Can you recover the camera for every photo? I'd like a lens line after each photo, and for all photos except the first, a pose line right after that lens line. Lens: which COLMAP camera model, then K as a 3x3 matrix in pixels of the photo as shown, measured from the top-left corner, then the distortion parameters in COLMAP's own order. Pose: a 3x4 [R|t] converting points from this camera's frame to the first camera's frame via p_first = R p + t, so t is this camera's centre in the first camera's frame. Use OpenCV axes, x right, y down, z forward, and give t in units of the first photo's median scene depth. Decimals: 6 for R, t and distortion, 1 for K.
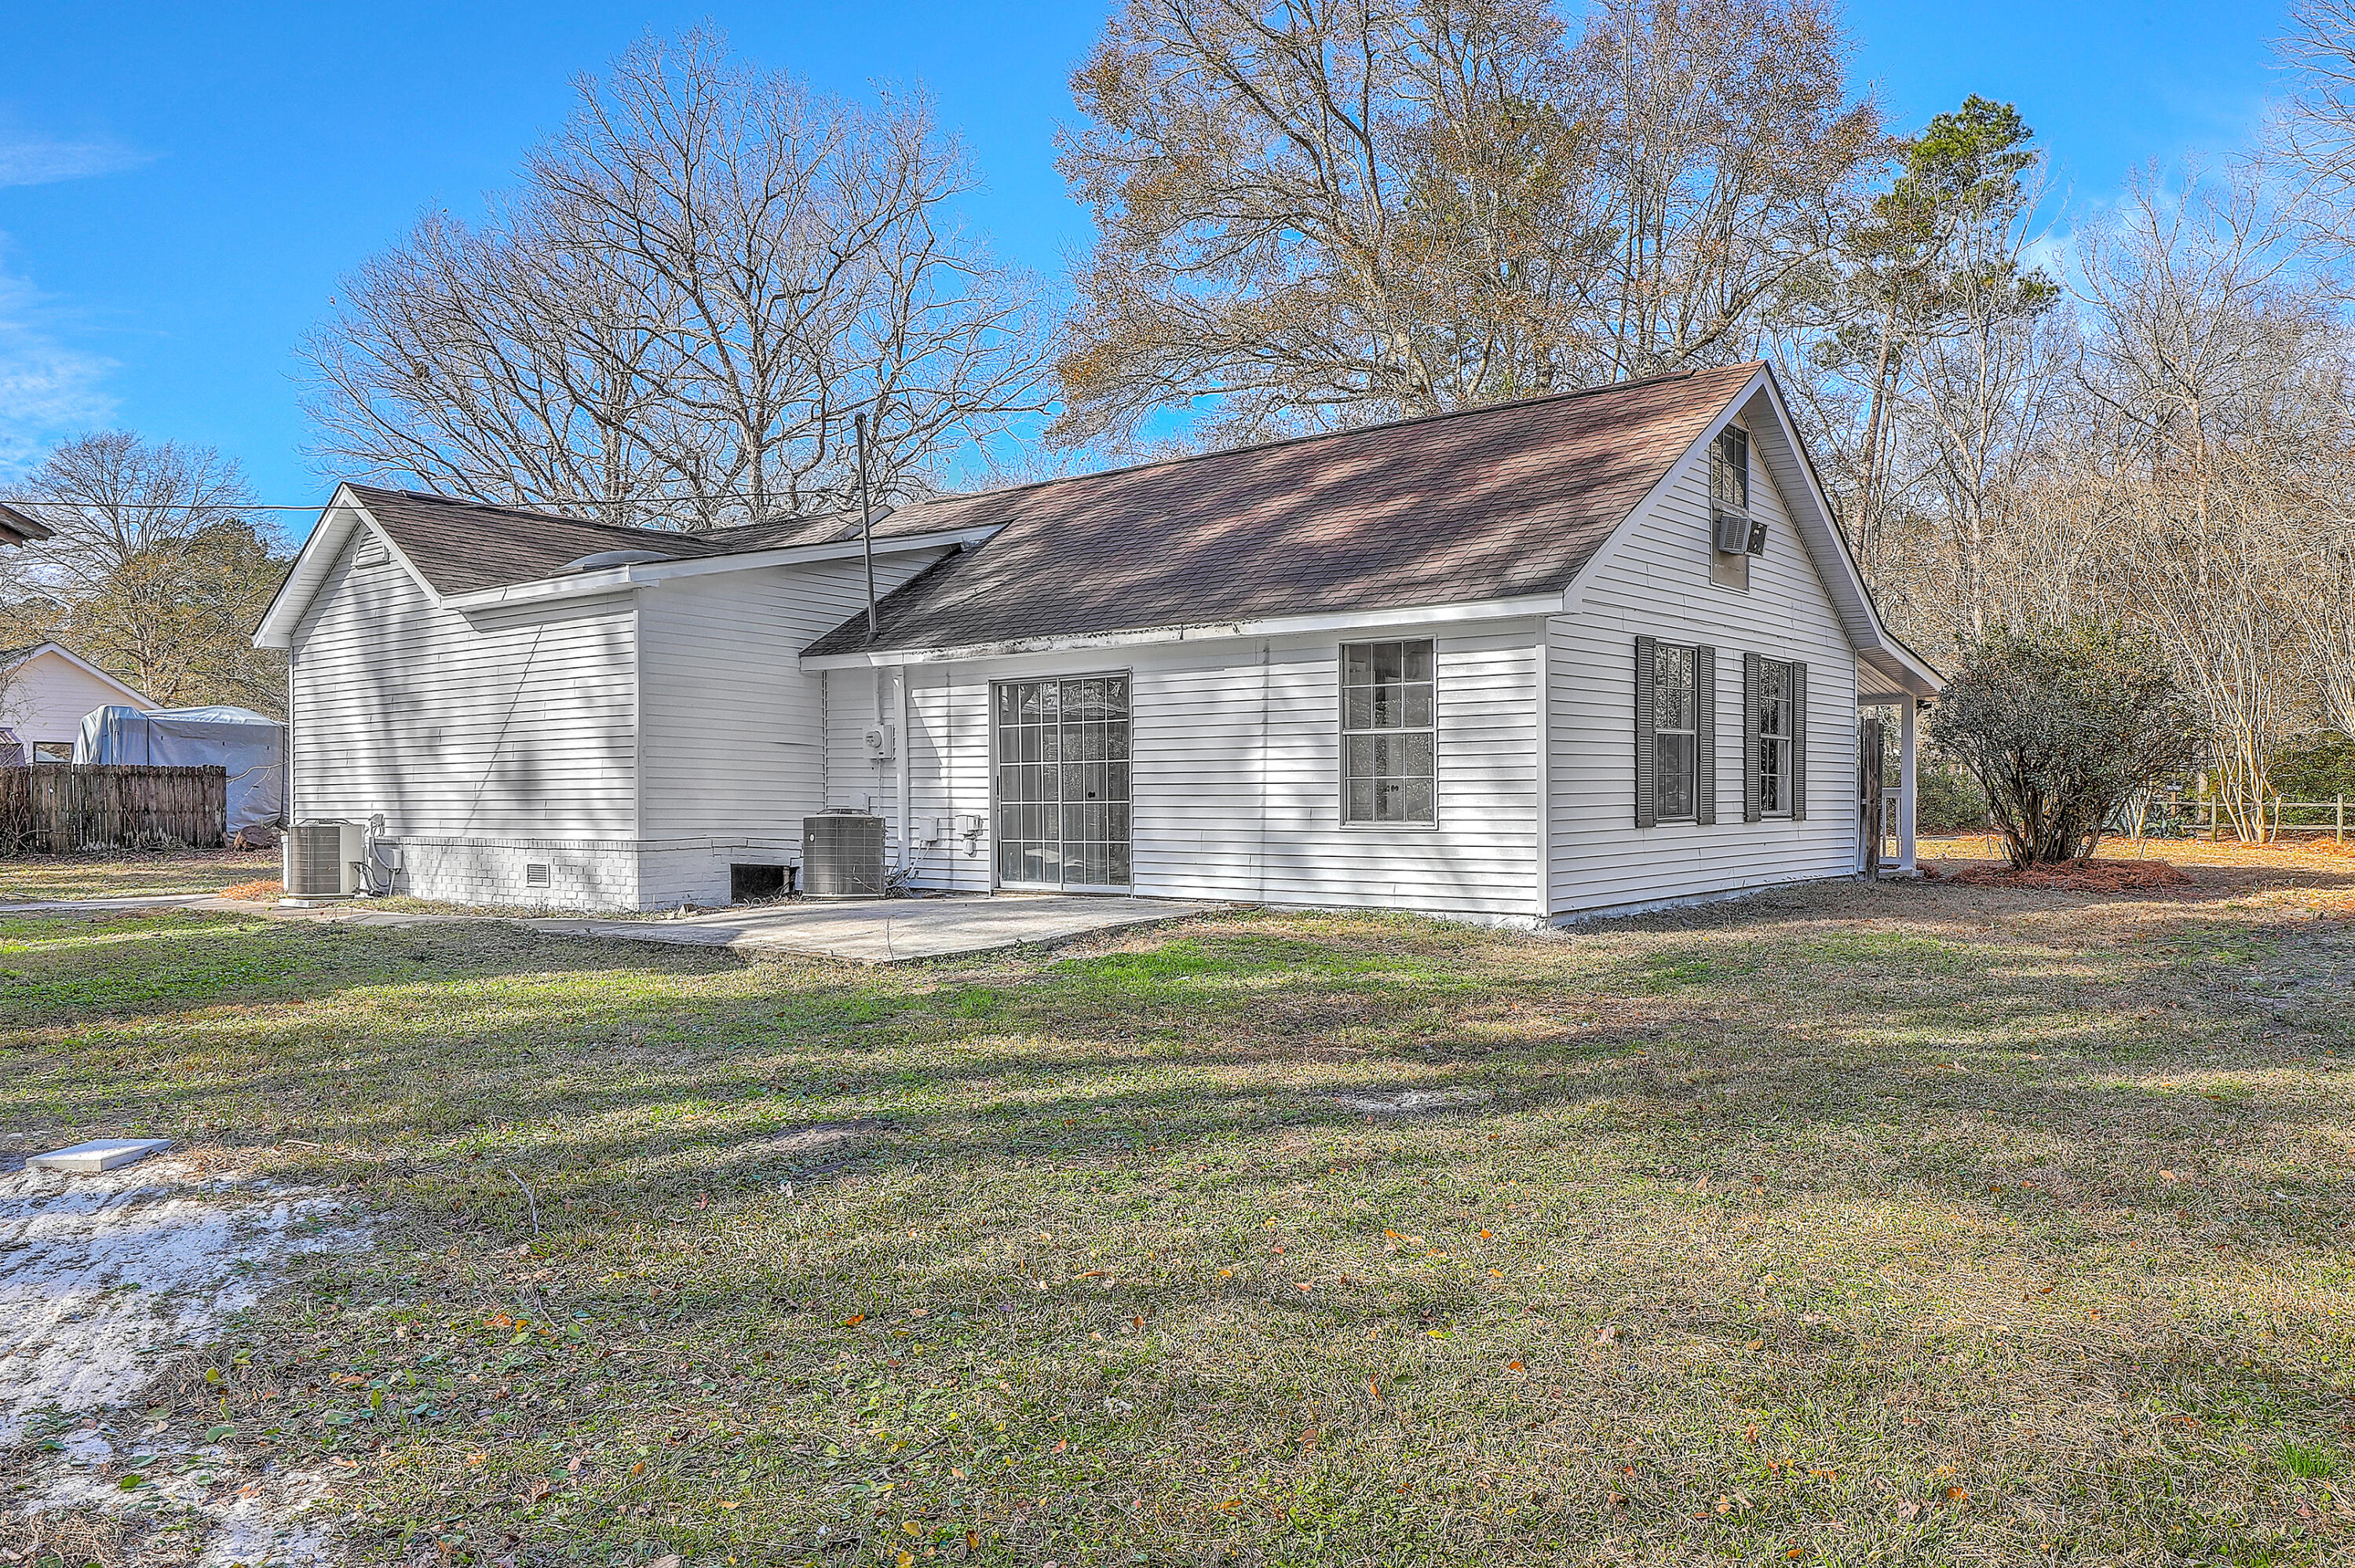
lens RADIAL K [[1713.5, 0, 1176.2], [0, 1713.5, 792.9], [0, 0, 1]] dist [0.003240, 0.000335]
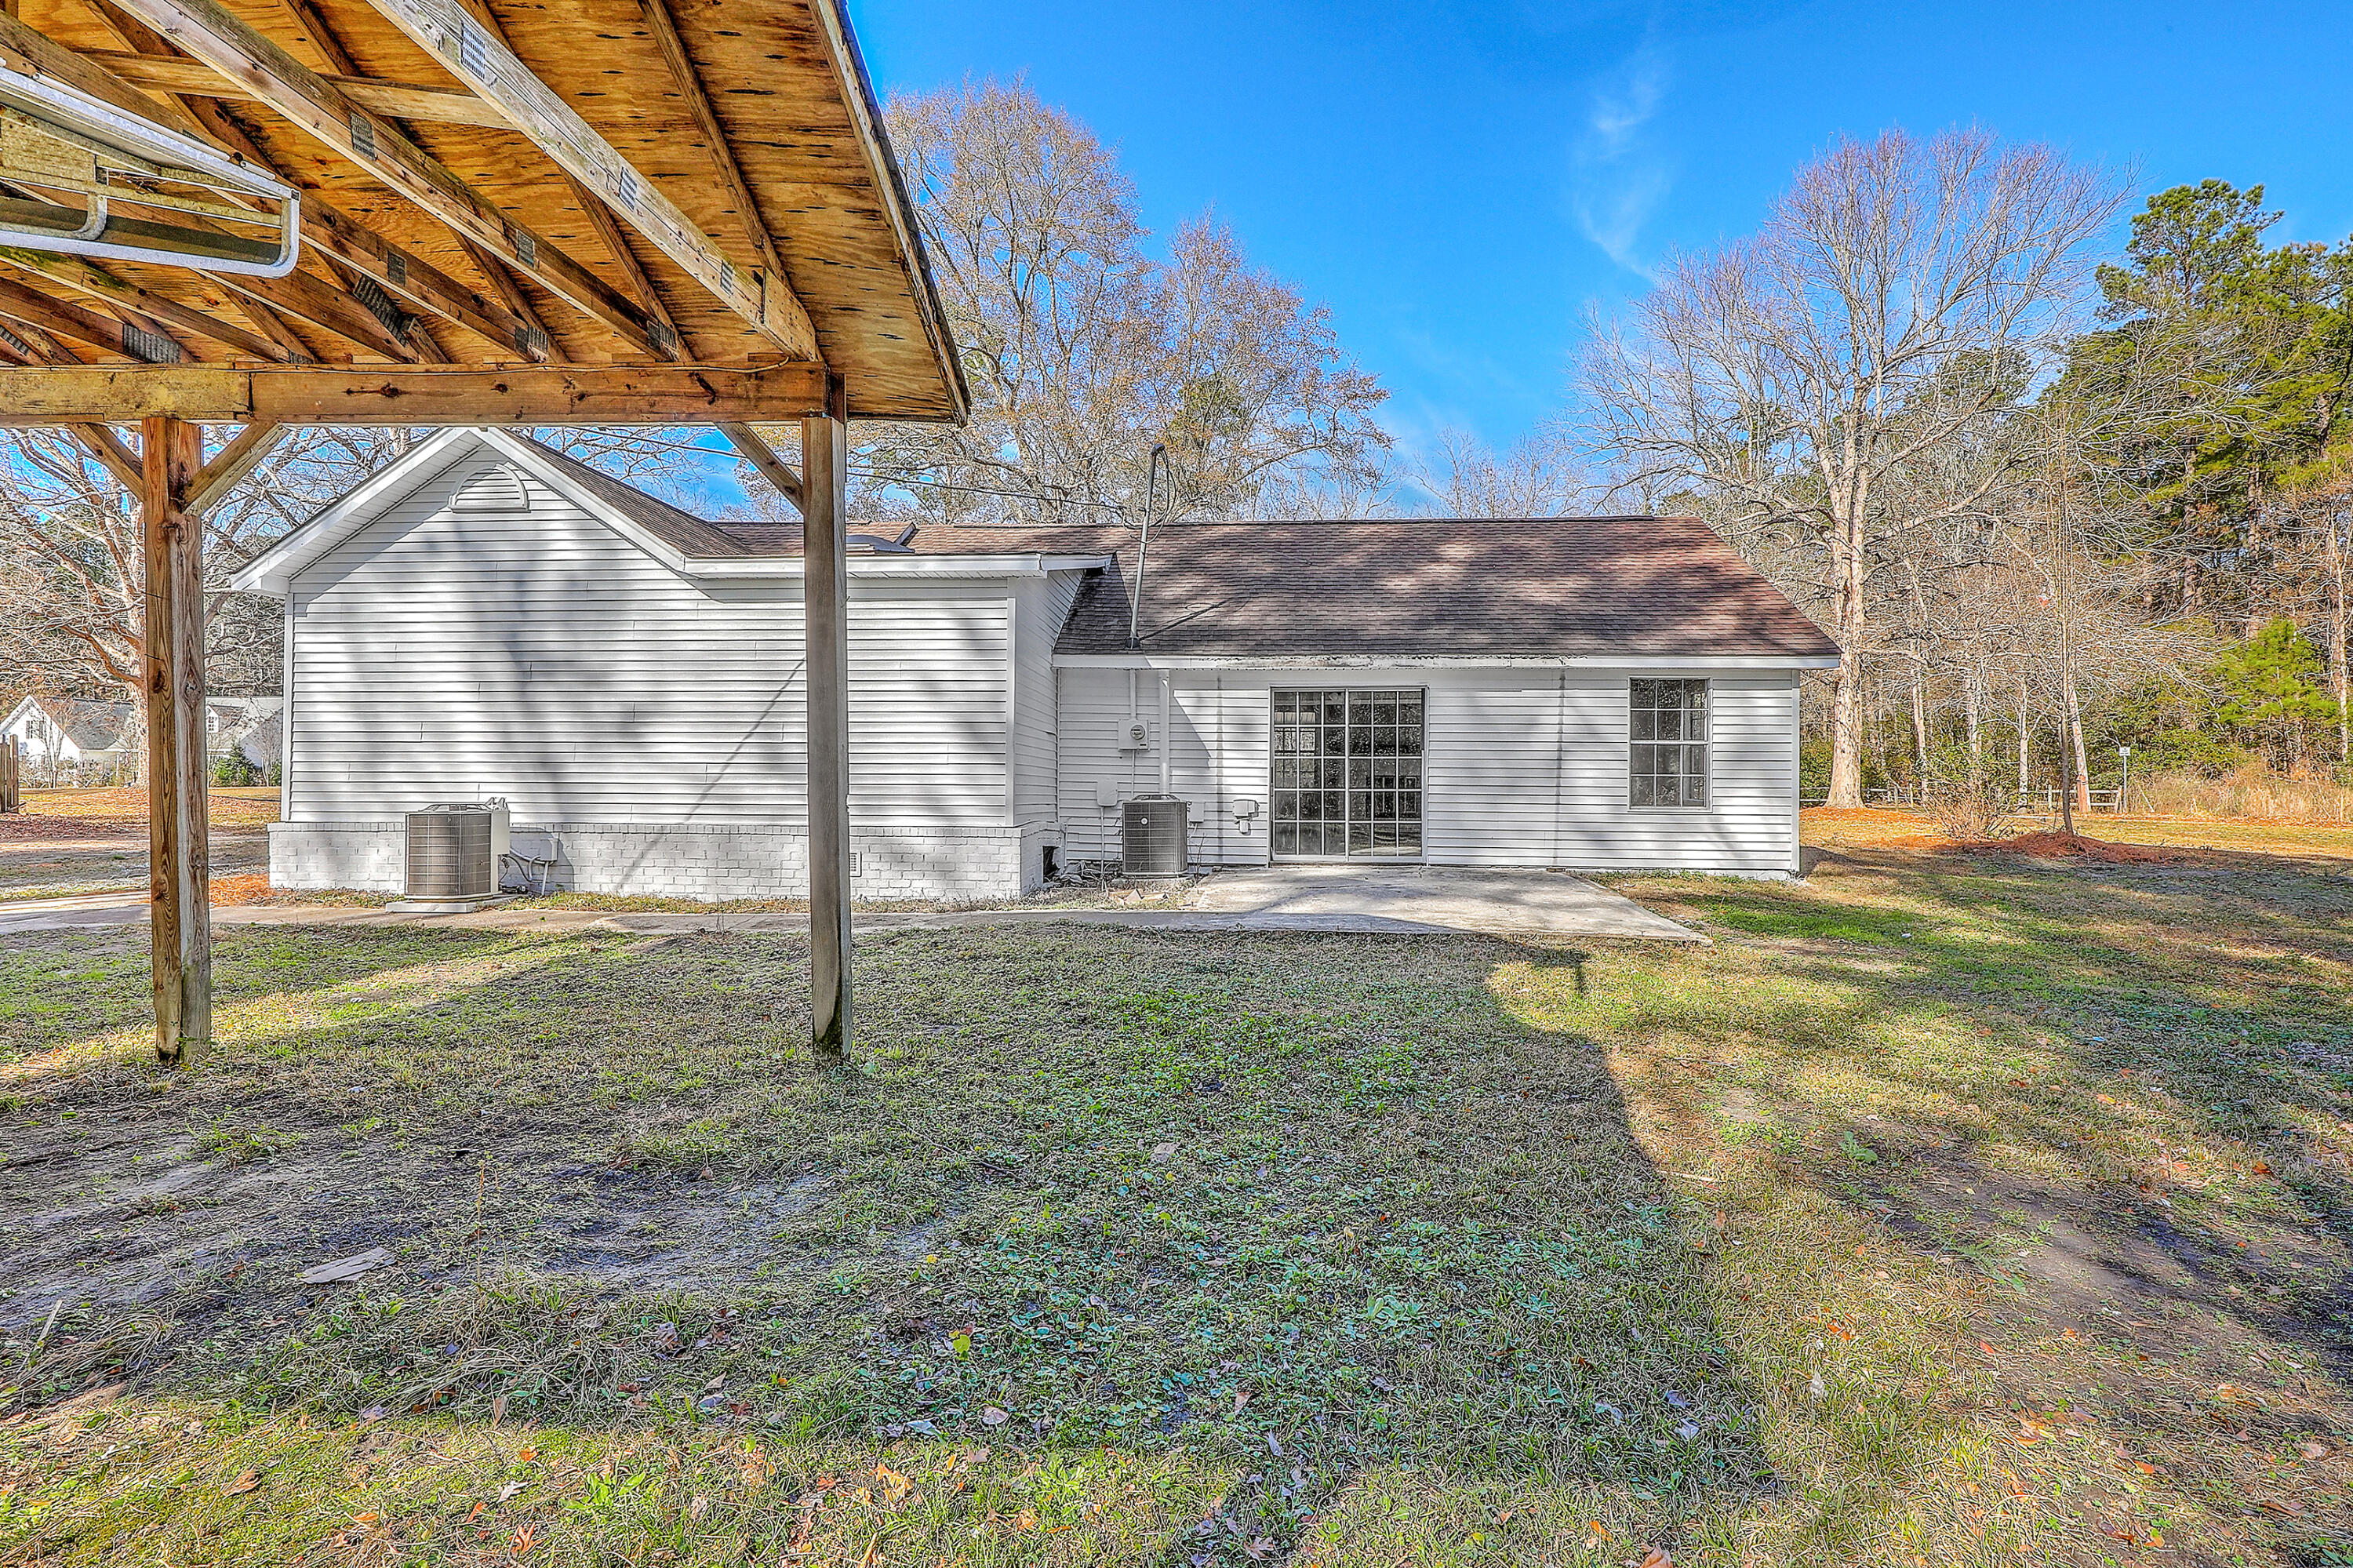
lens RADIAL K [[1067.0, 0, 1179.7], [0, 1067.0, 778.3], [0, 0, 1]] dist [-0.000899, -0.000216]
pose [[0.819368, 0.005058, 0.573245, -0.610222], [-0.012097, 0.999891, 0.008469, -0.008077], [-0.573140, -0.013874, 0.819340, 0.441578]]
